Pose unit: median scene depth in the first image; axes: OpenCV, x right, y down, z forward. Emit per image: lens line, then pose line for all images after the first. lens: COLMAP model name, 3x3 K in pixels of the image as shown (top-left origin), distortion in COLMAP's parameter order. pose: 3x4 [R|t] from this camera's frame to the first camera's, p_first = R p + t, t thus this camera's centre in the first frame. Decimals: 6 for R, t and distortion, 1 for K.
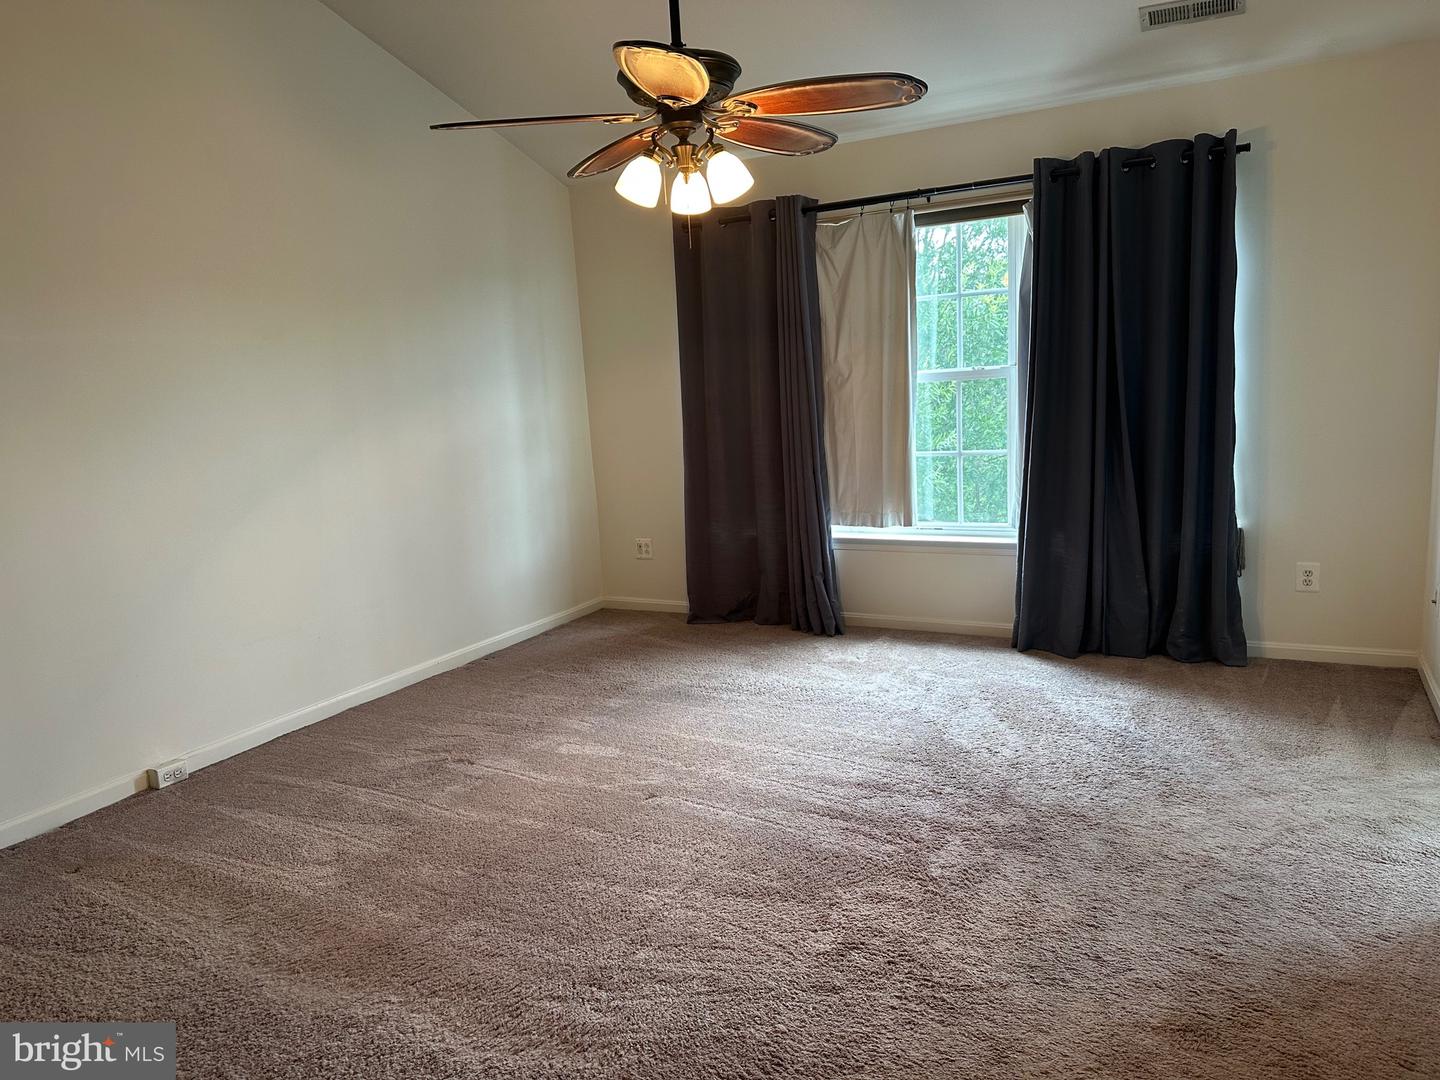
lens RADIAL K [[1009.6, 0, 720.0], [0, 1009.6, 540.0], [0, 0, 1]] dist [0.155800, -0.271791]
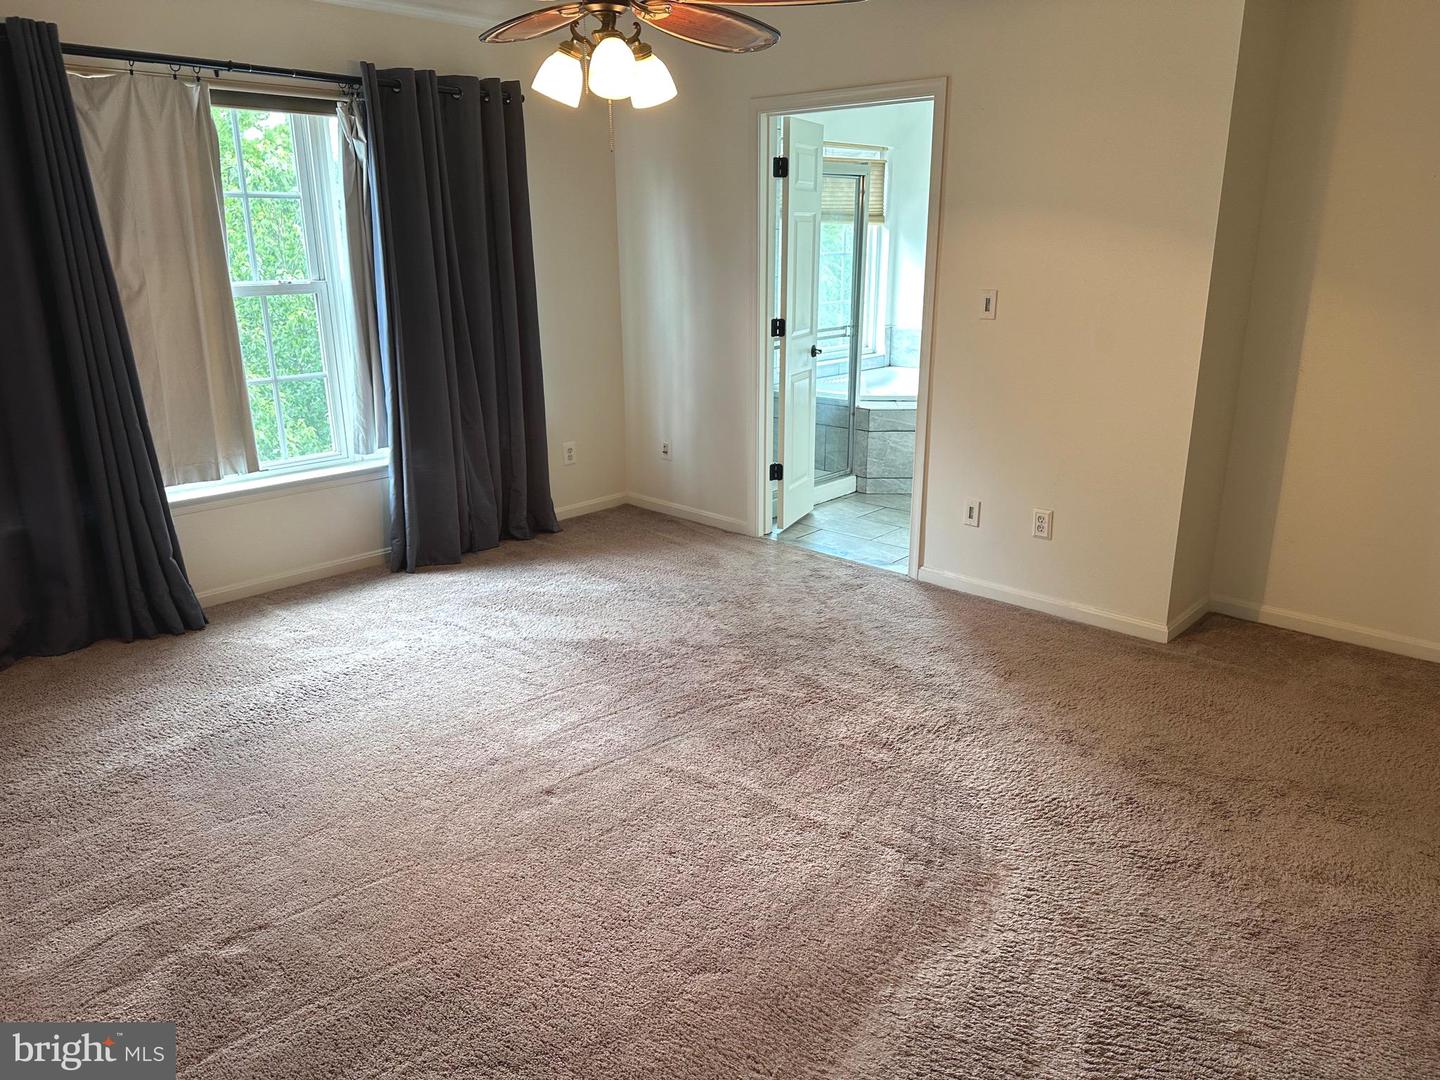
lens RADIAL K [[1014.5, 0, 720.0], [0, 1014.5, 540.0], [0, 0, 1]] dist [-0.010847, -0.005136]
pose [[0.240115, -0.219683, 0.945560, -0.545763], [0.147890, 0.970965, 0.188030, -0.061607], [-0.959413, 0.094690, 0.265632, 0.436109]]
